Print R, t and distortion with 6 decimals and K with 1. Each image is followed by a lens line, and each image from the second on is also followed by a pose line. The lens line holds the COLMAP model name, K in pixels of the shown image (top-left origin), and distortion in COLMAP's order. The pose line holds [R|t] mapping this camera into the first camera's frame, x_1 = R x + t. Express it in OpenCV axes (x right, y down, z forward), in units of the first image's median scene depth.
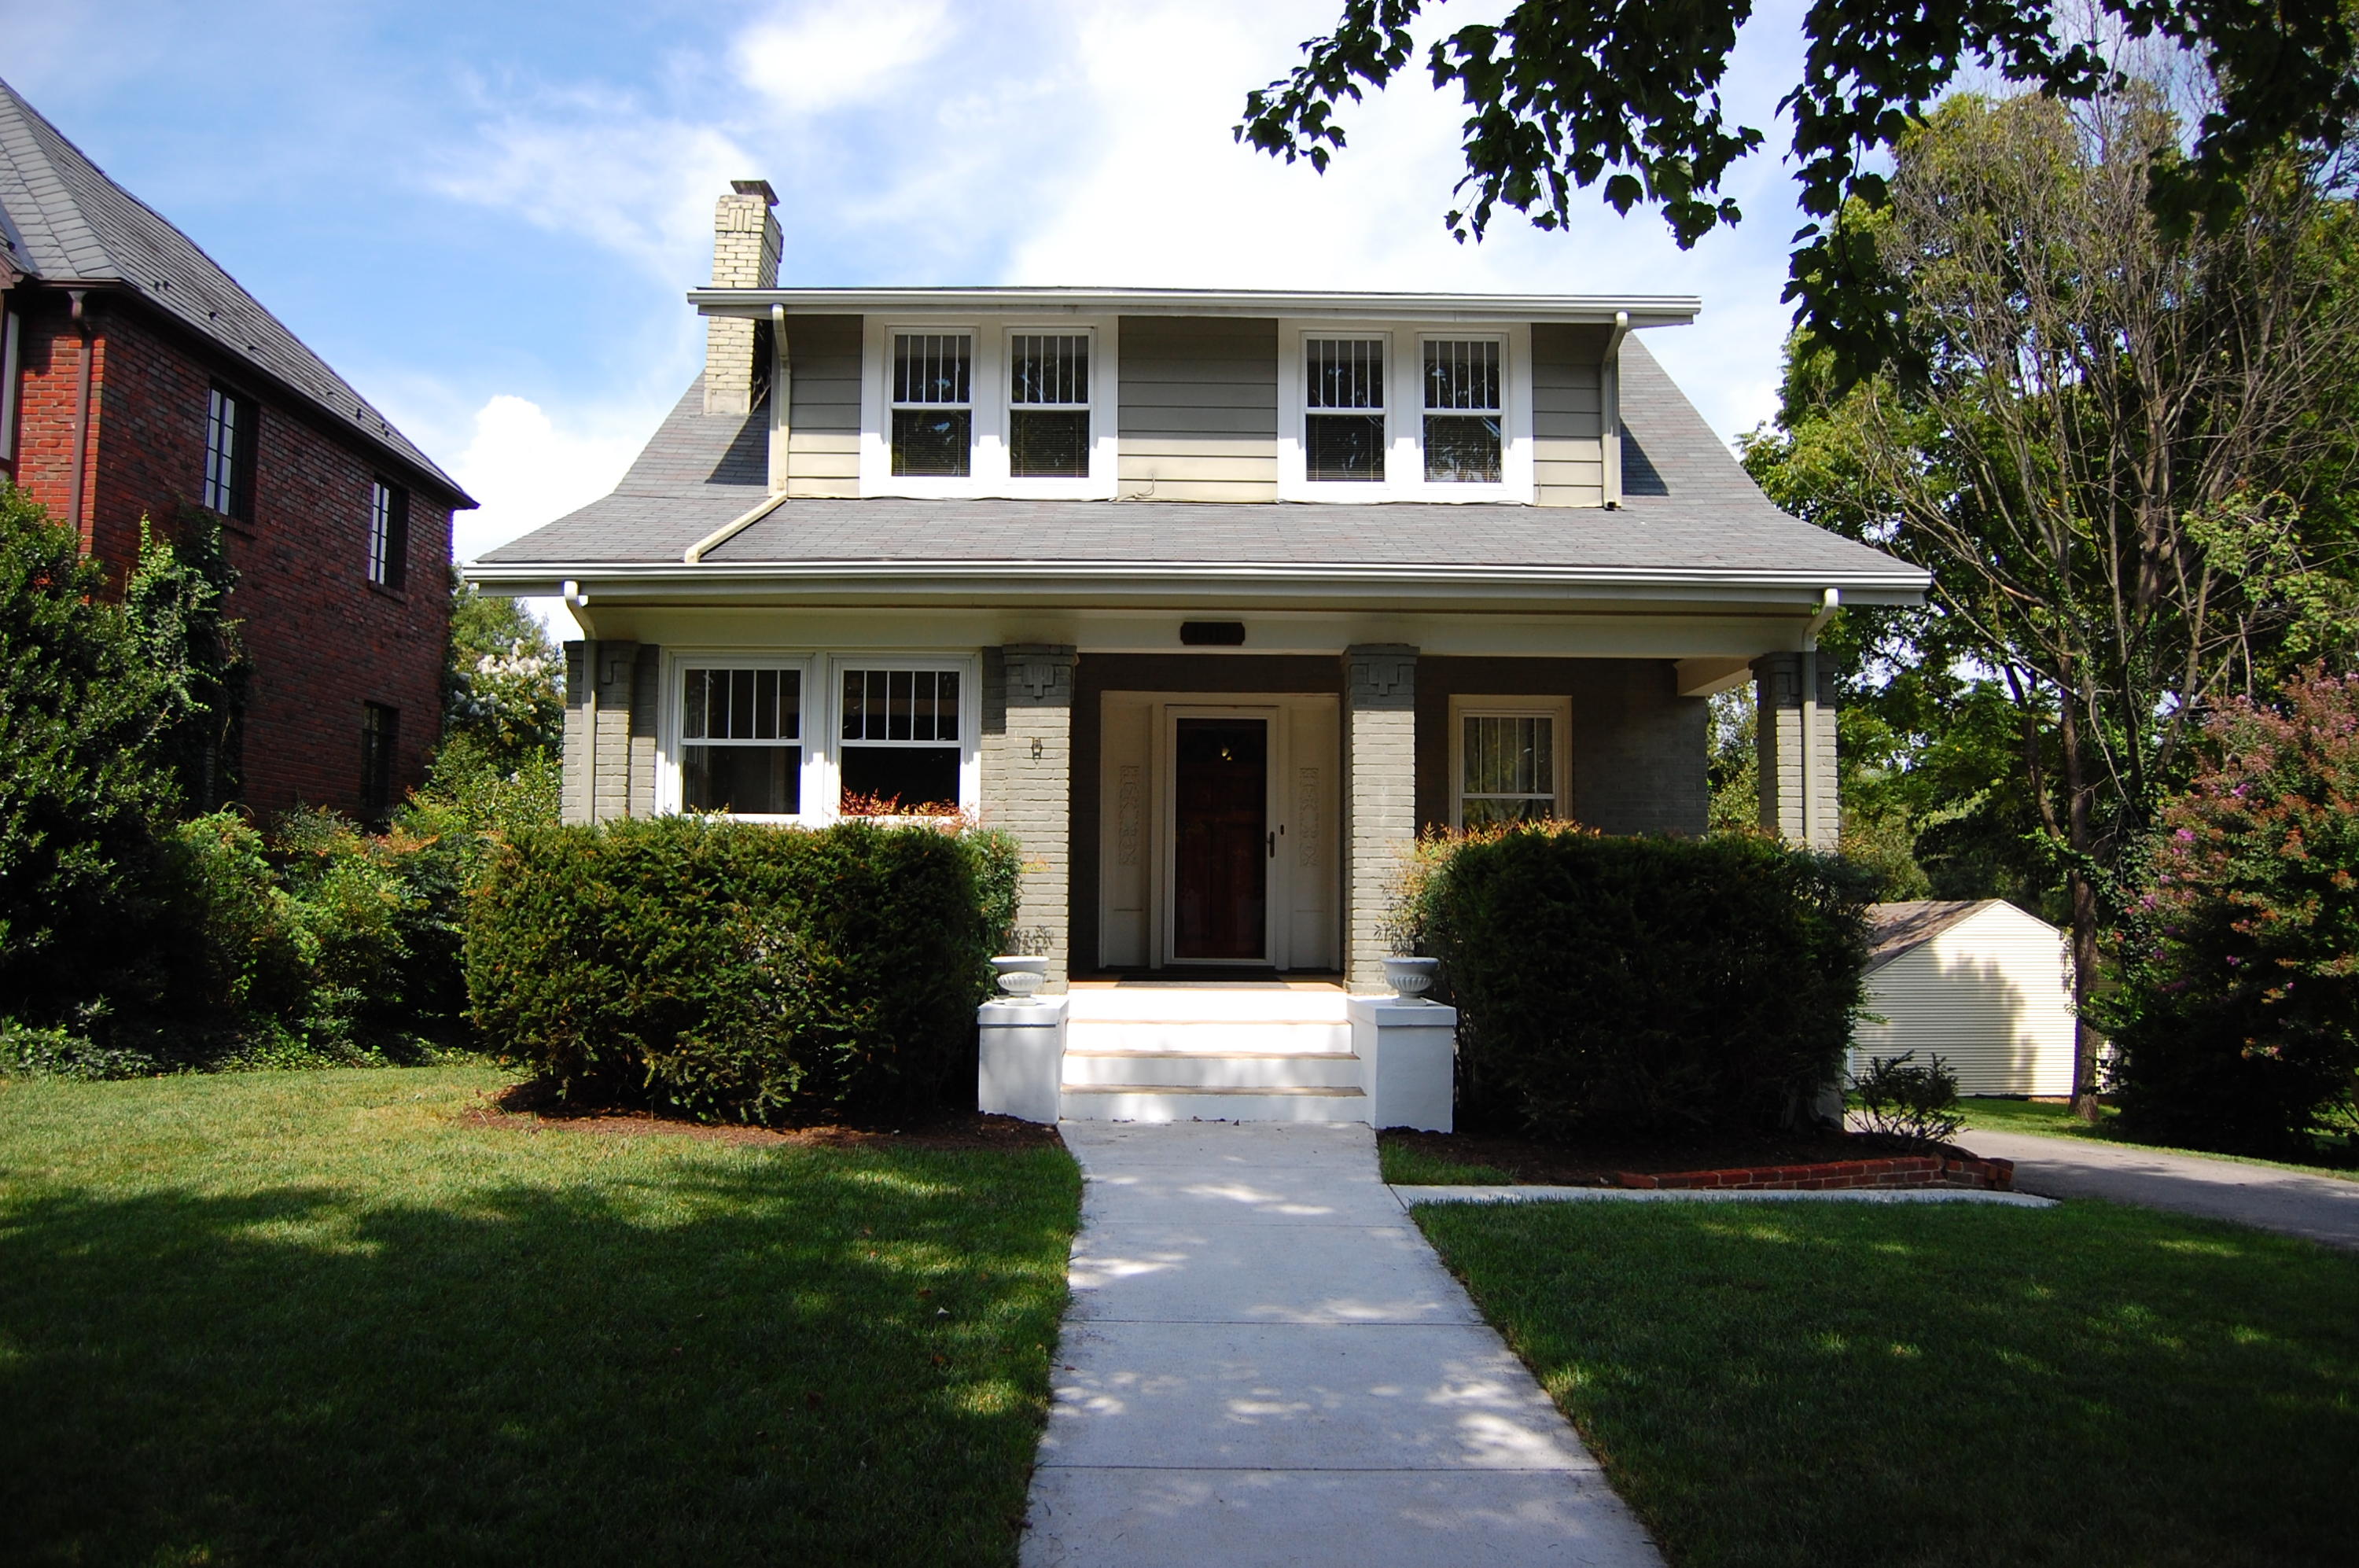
lens RADIAL K [[1857.5, 0, 1186.2], [0, 1857.5, 795.8], [0, 0, 1]] dist [-0.093006, 0.040729]
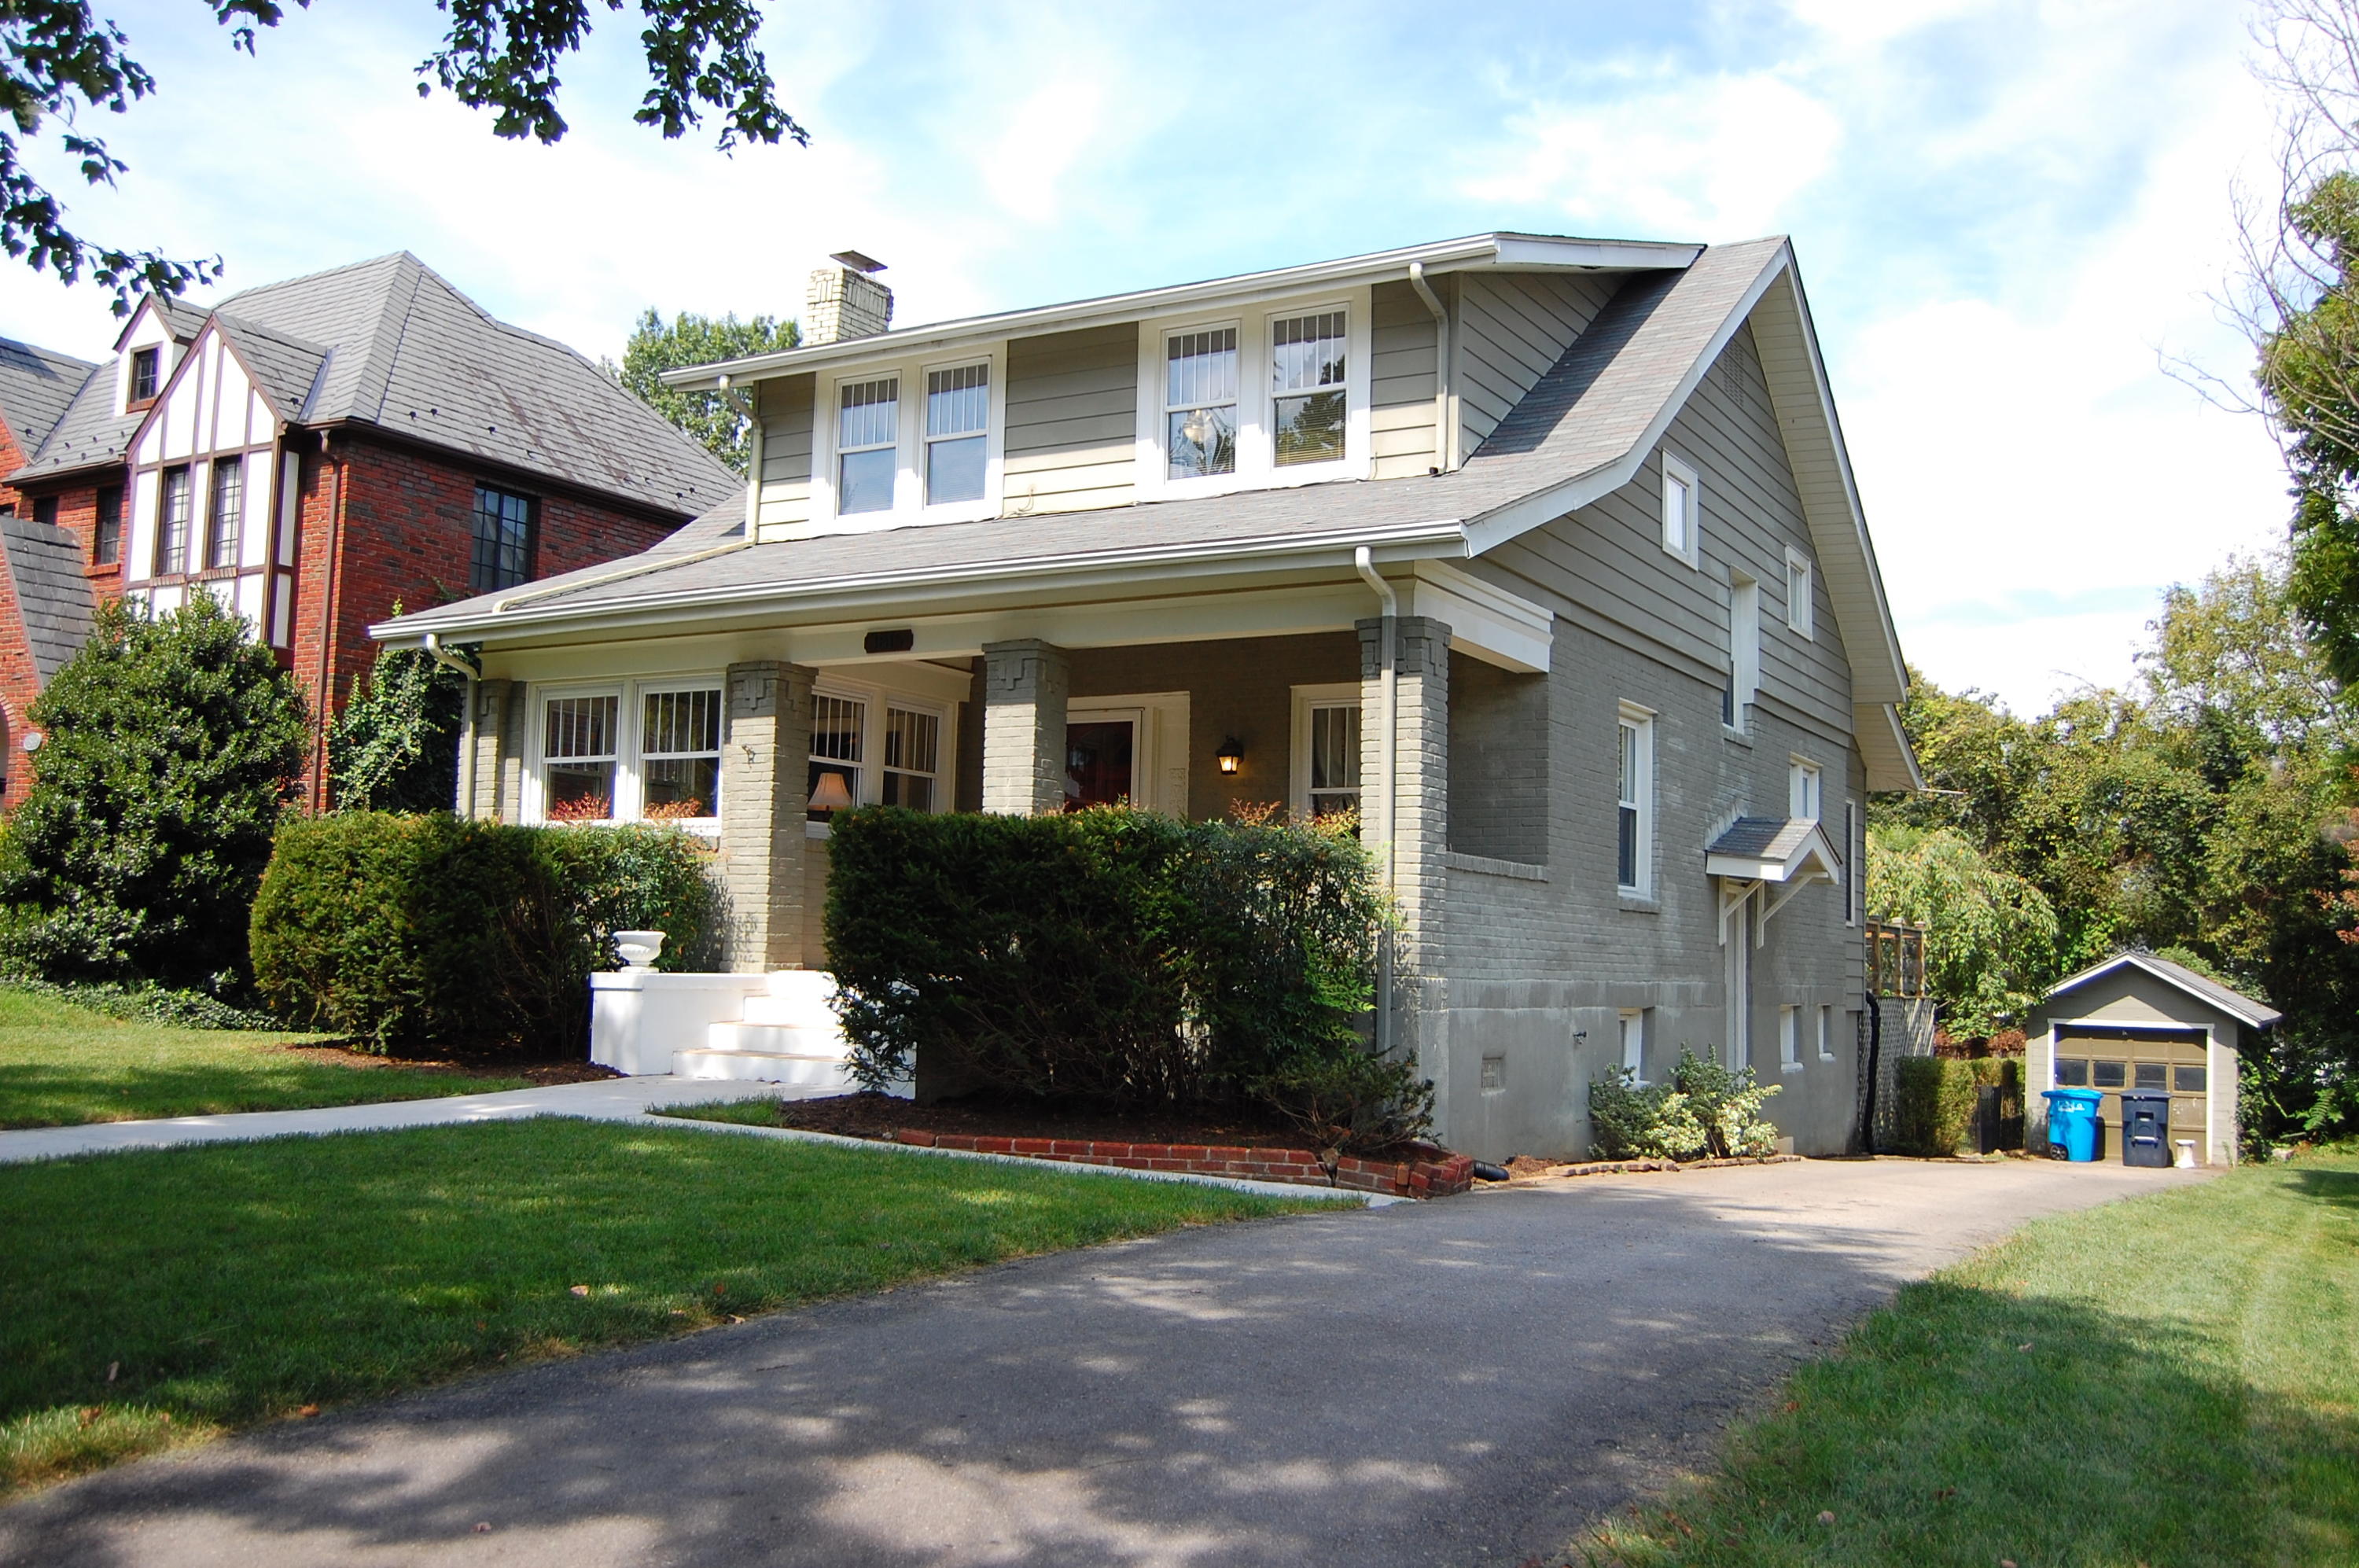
lens RADIAL K [[2180.4, 0, 1164.0], [0, 2180.4, 769.3], [0, 0, 1]] dist [-0.068399, 0.000000]
pose [[0.853215, -0.036354, -0.520291, 0.801527], [0.015260, 0.998881, -0.044770, 0.045237], [0.521336, 0.030259, 0.852815, 0.008354]]
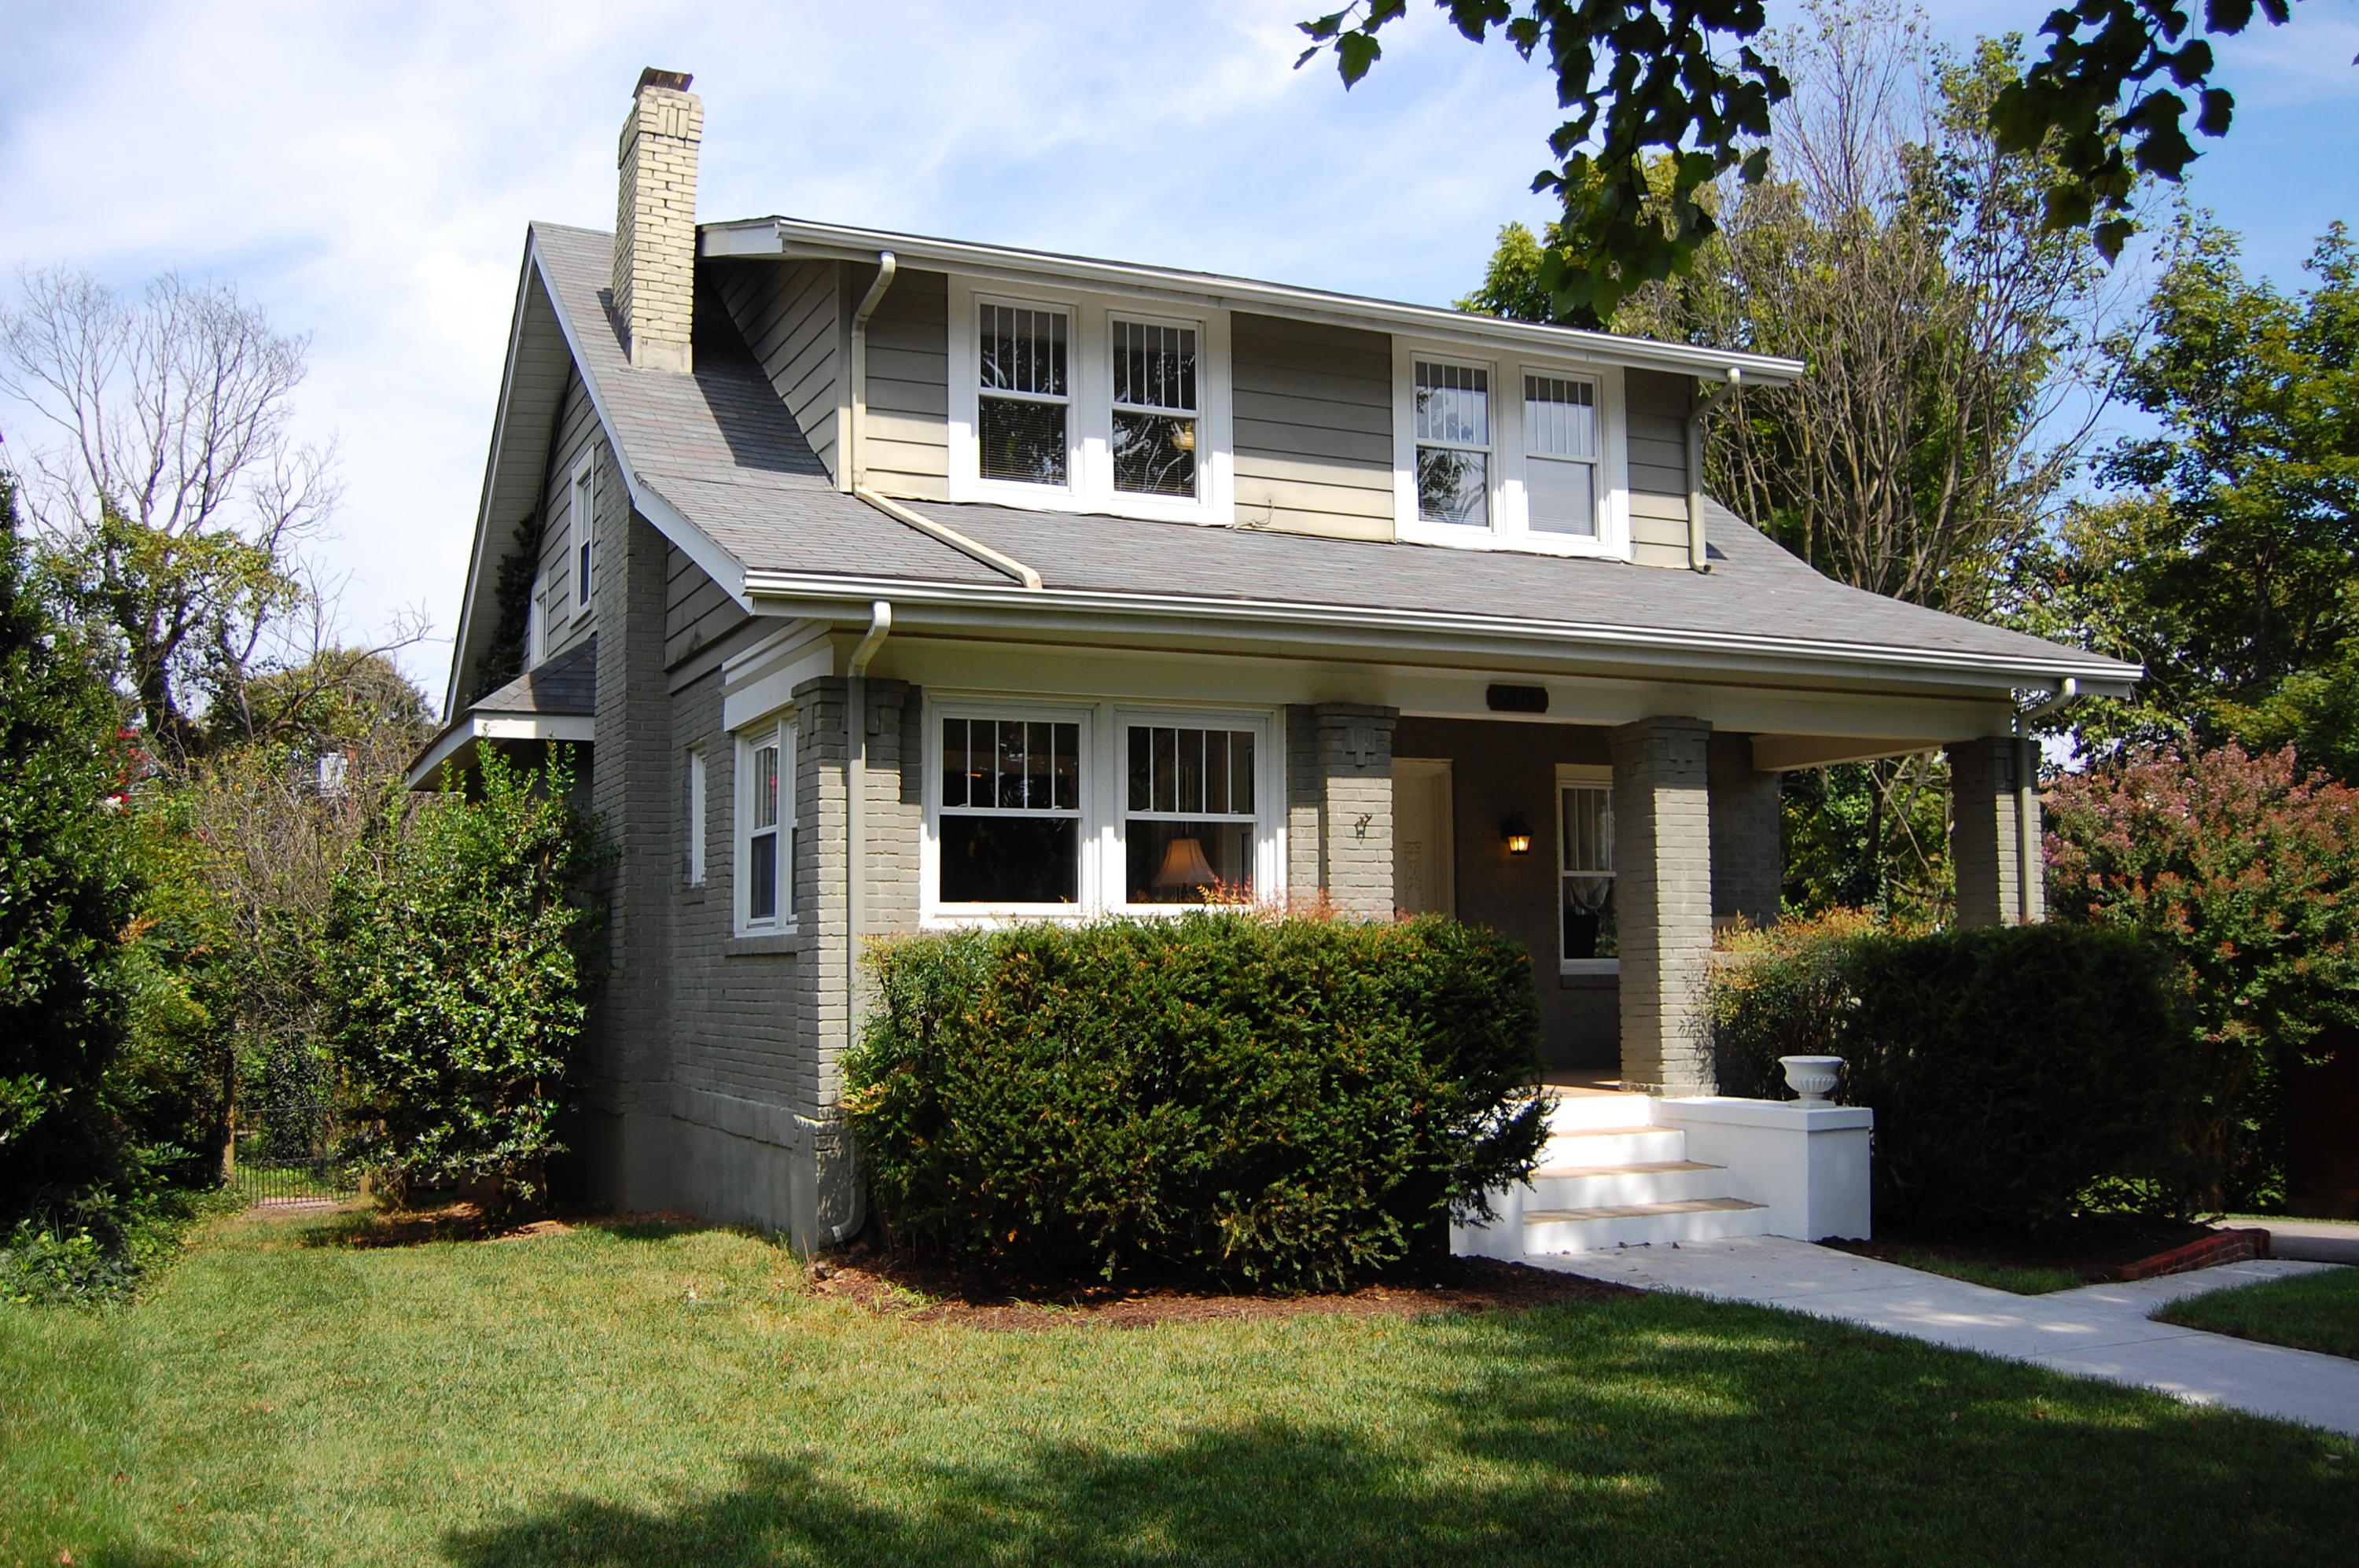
lens RADIAL K [[2180.4, 0, 1203.0], [0, 2180.4, 787.5], [0, 0, 1]] dist [-0.068399, 0.000000]
pose [[0.908531, 0.019563, 0.417358, -0.556986], [-0.010362, 0.999651, -0.024302, -0.017687], [-0.417688, 0.017754, 0.908417, 0.112502]]
